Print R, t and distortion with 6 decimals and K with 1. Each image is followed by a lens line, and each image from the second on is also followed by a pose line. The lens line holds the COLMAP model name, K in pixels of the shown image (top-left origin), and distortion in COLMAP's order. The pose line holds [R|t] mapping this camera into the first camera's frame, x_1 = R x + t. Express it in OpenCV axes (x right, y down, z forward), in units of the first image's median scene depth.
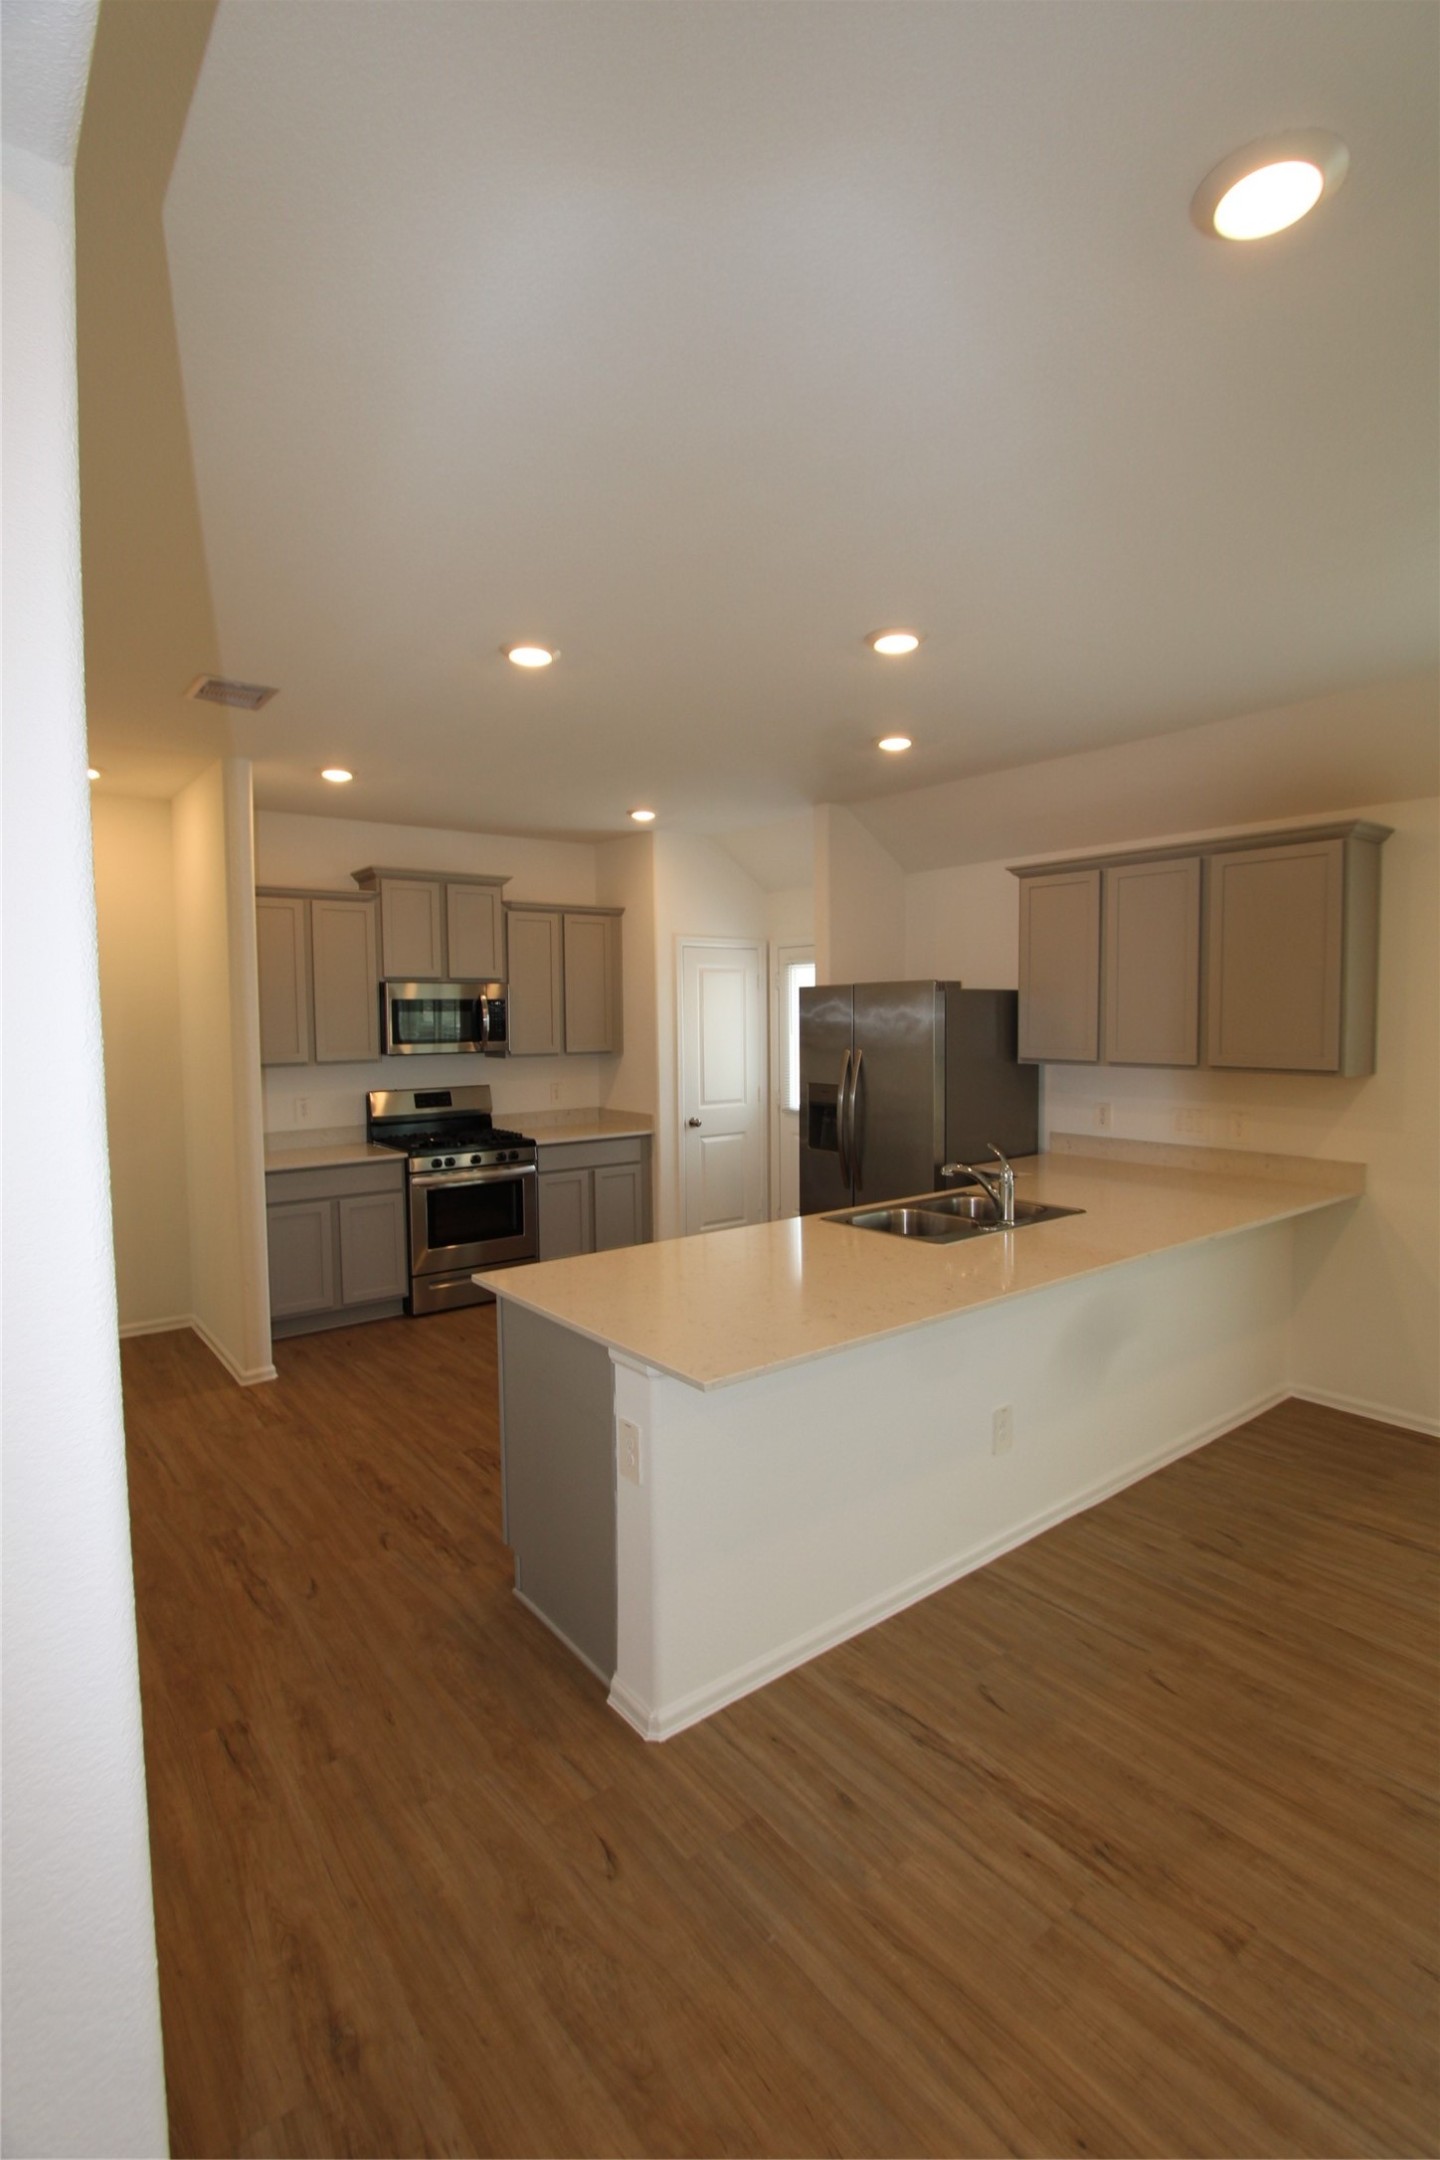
lens RADIAL K [[1006.3, 0, 709.6], [0, 1006.3, 1075.2], [0, 0, 1]] dist [-0.011698, 0.000608]
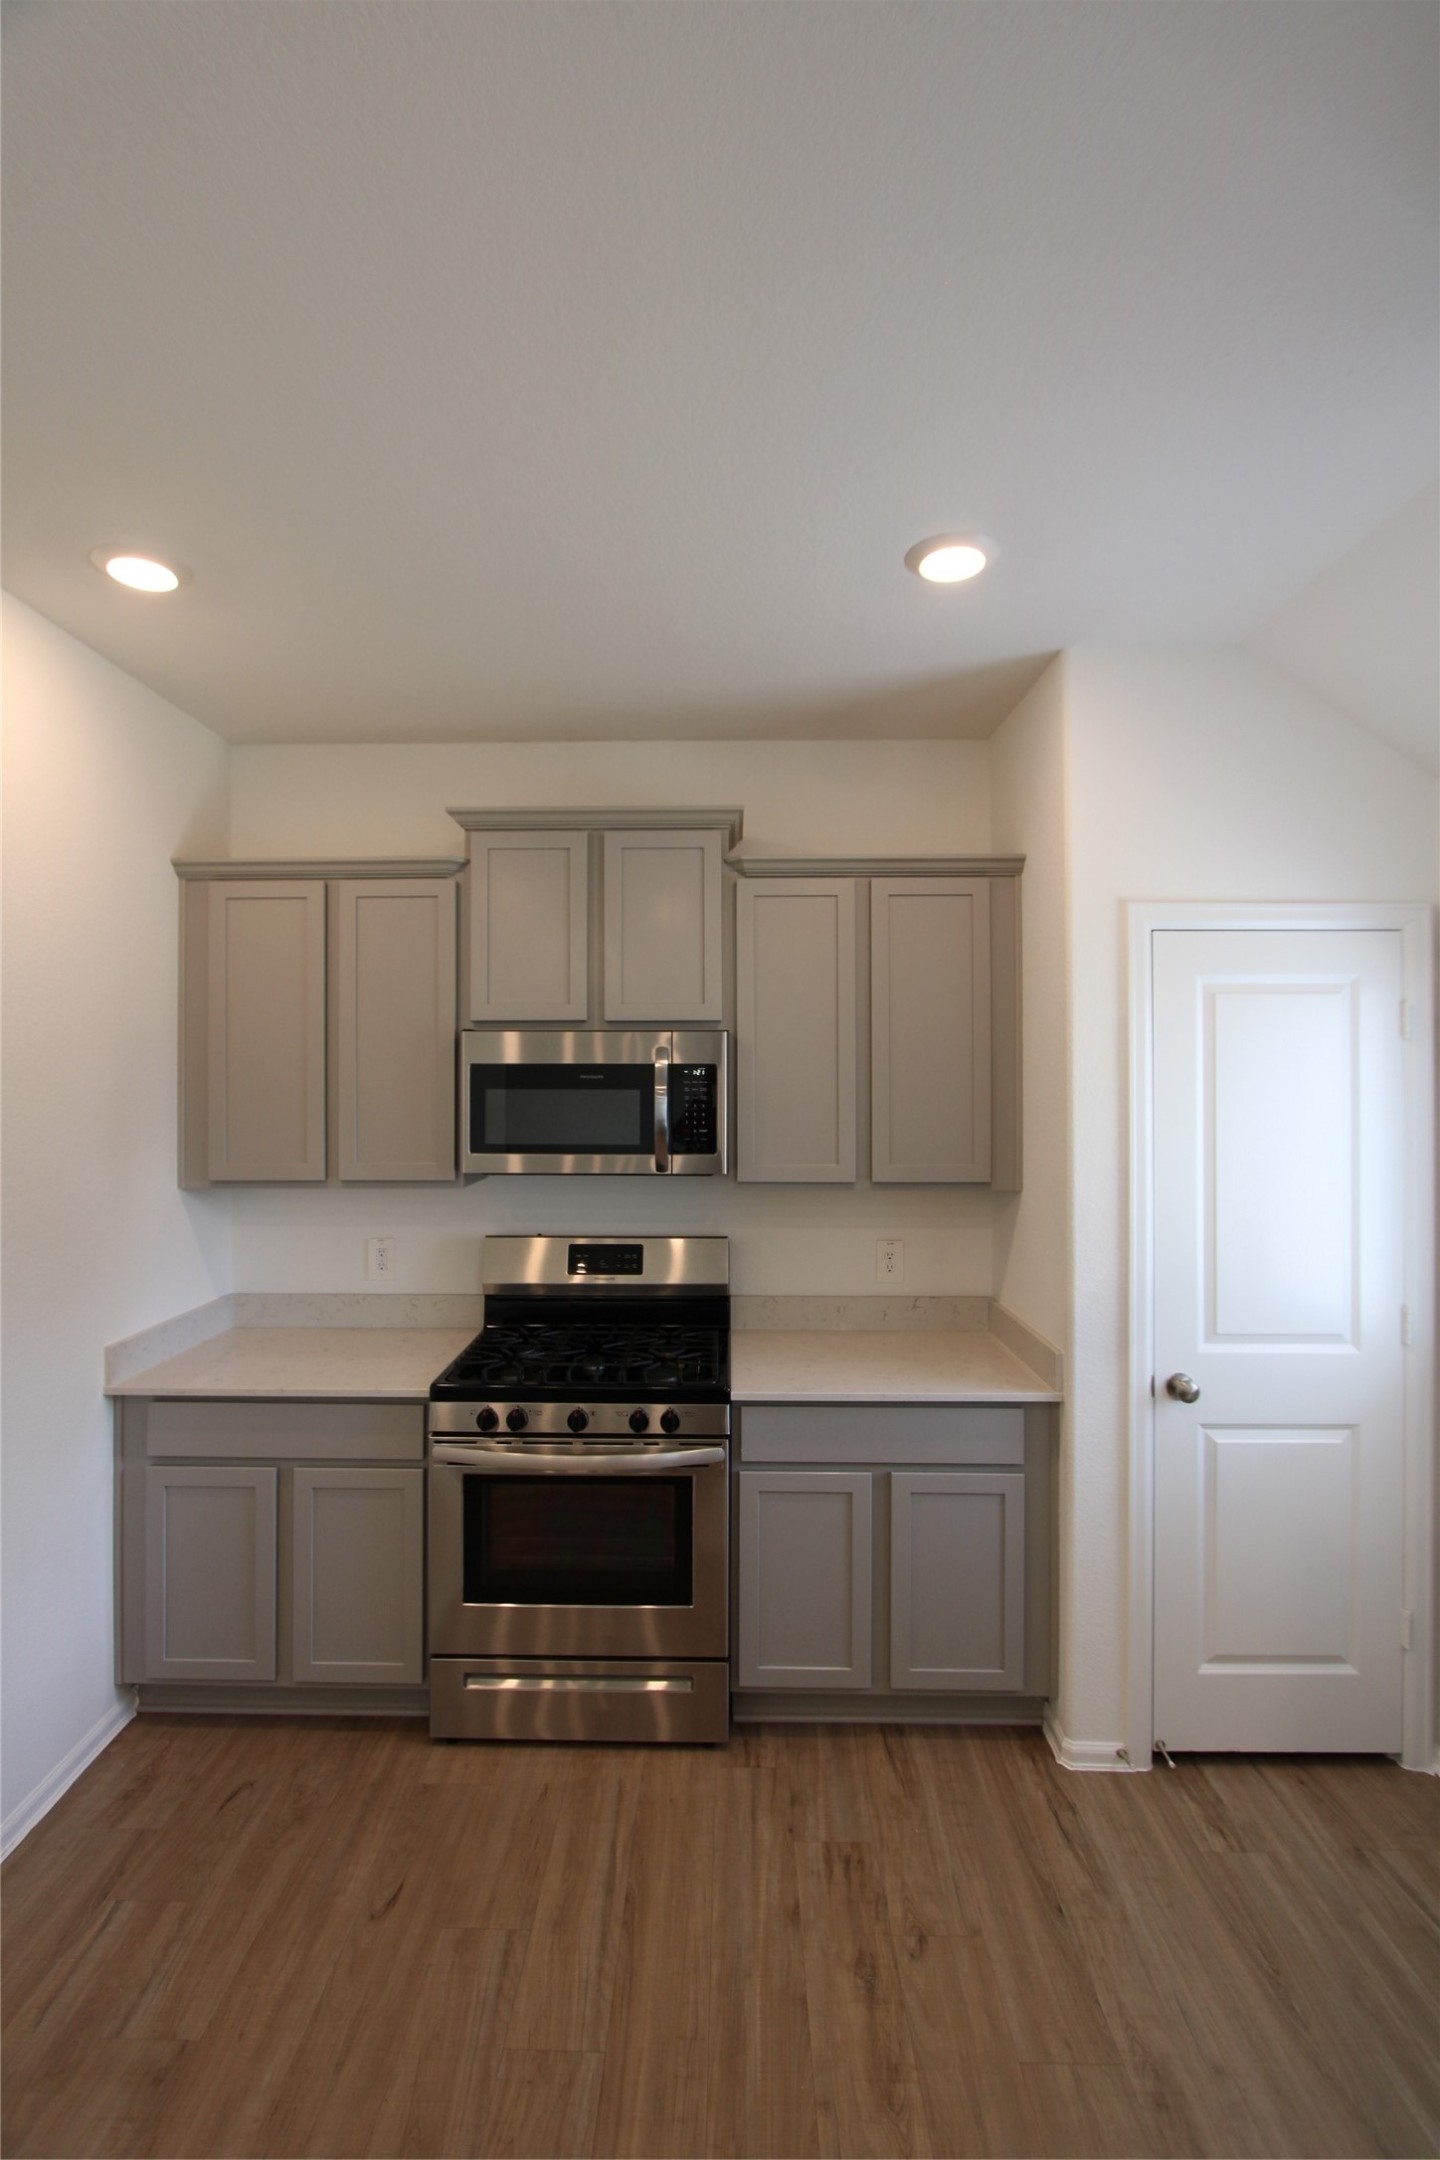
lens RADIAL K [[1006.3, 0, 708.4], [0, 1006.3, 1065.7], [0, 0, 1]] dist [-0.011698, 0.000608]
pose [[0.783657, 0.004715, -0.621176, 0.093246], [-0.048078, 0.997432, -0.053082, -0.053672], [0.619330, 0.071463, 0.781871, 0.680498]]
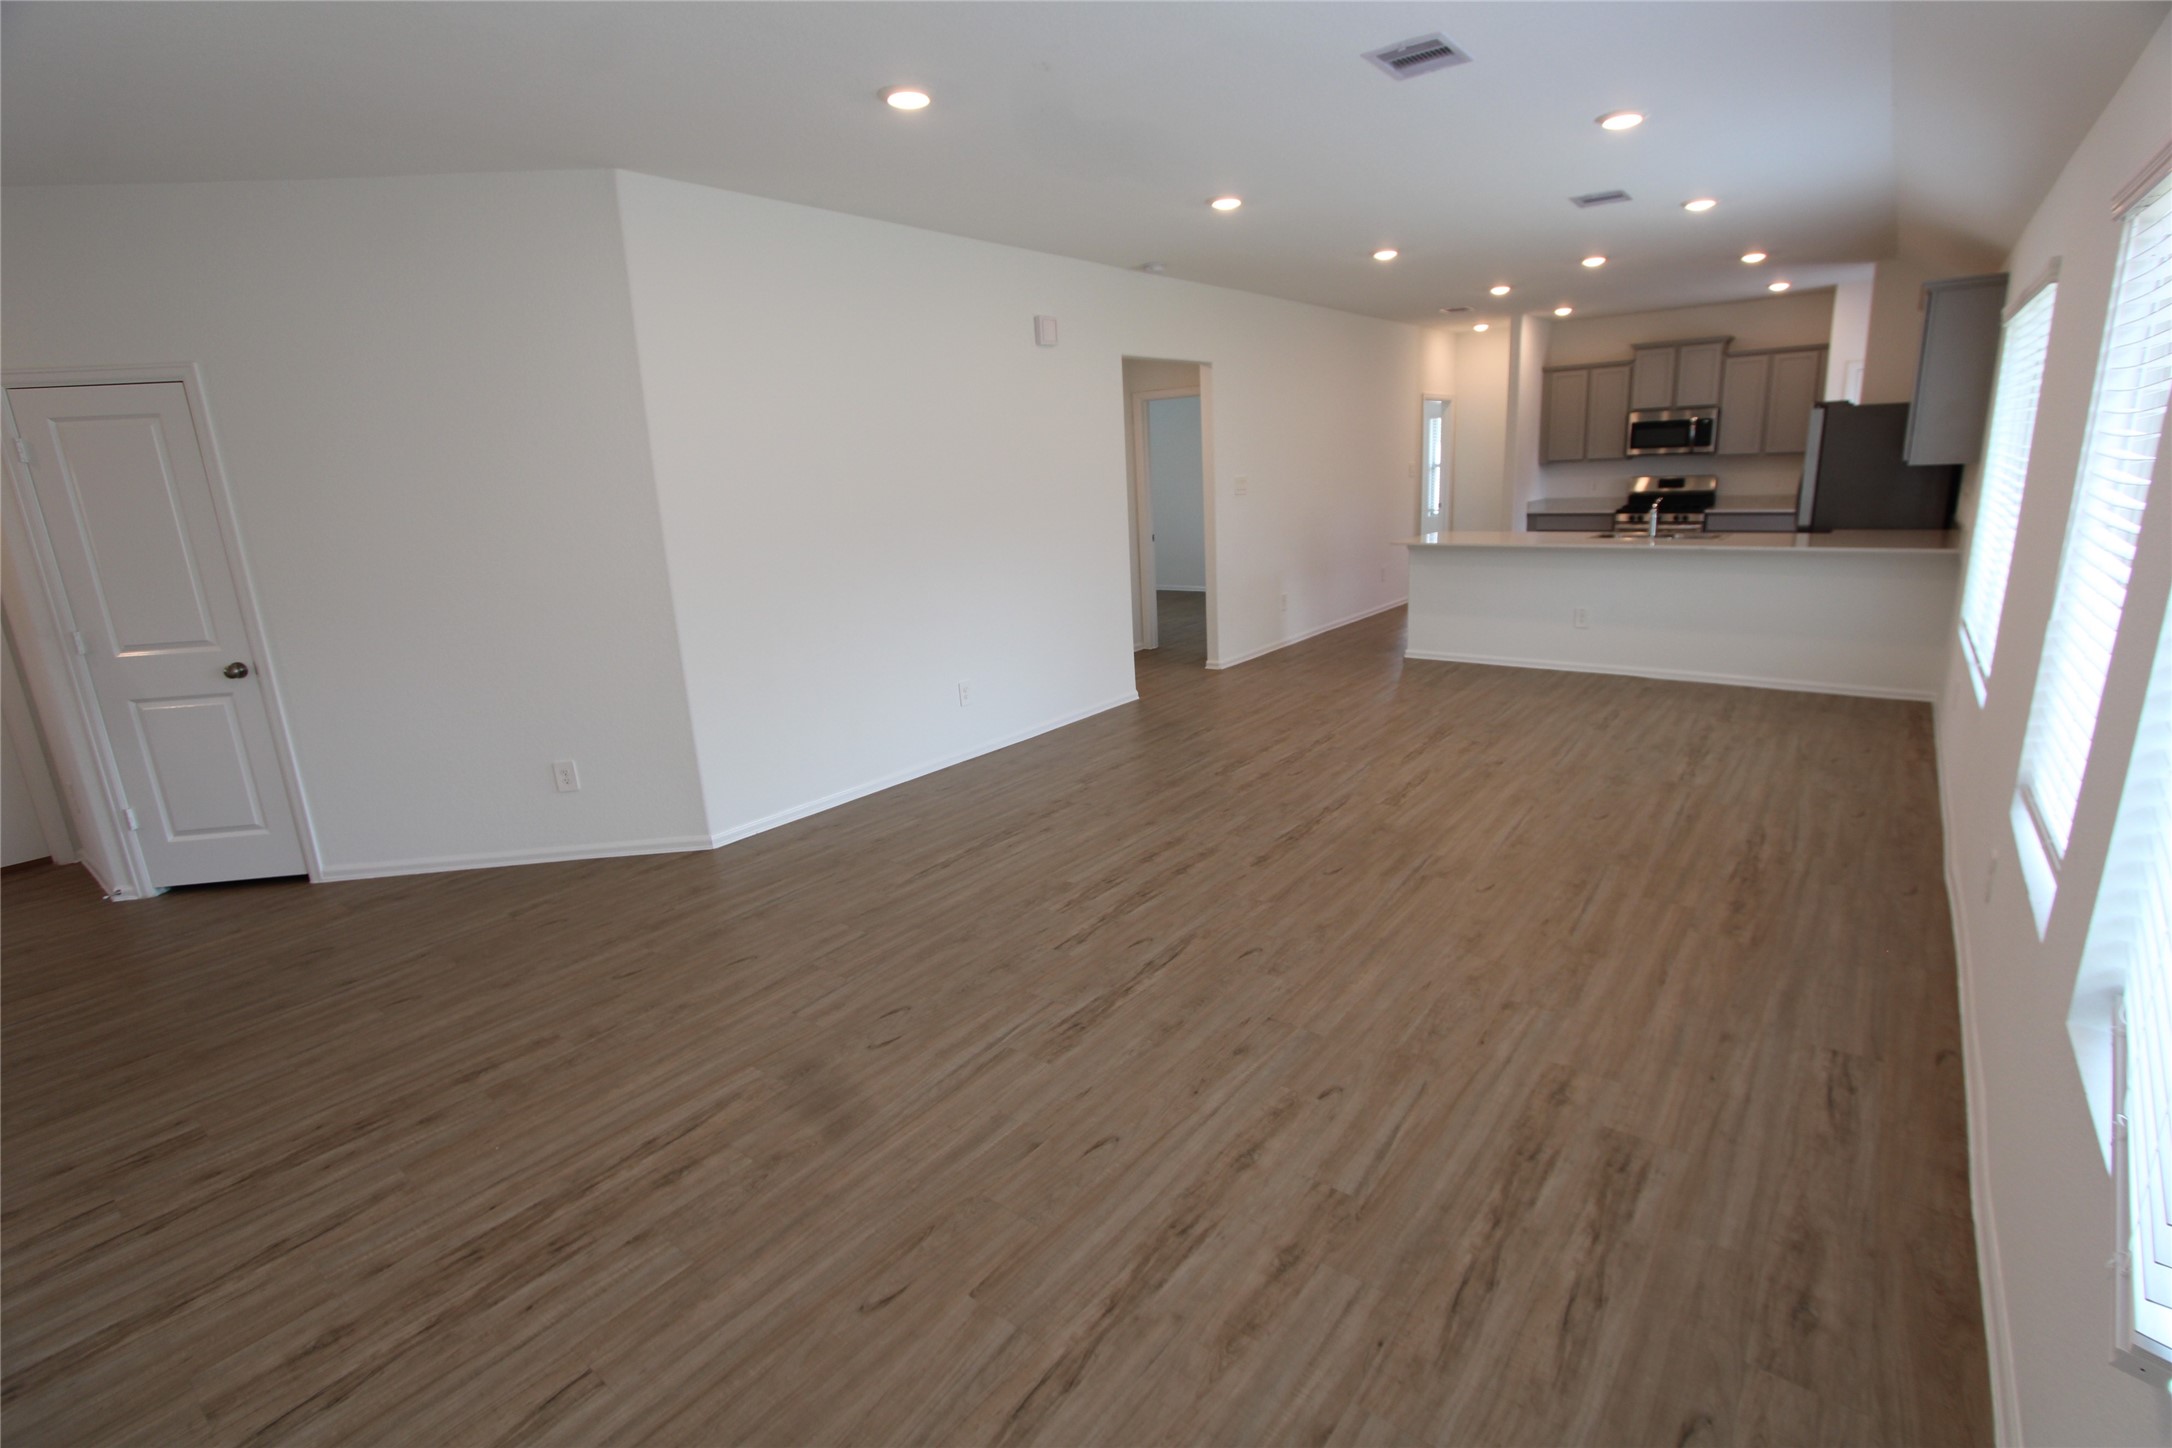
lens RADIAL K [[1011.9, 0, 1100.1], [0, 1011.9, 732.5], [0, 0, 1]] dist [-0.011698, 0.000608]
pose [[0.270963, 0.246956, -0.930372, 1.219346], [-0.016848, 0.967599, 0.251931, 0.020824], [0.962442, -0.052589, 0.266344, -0.401983]]
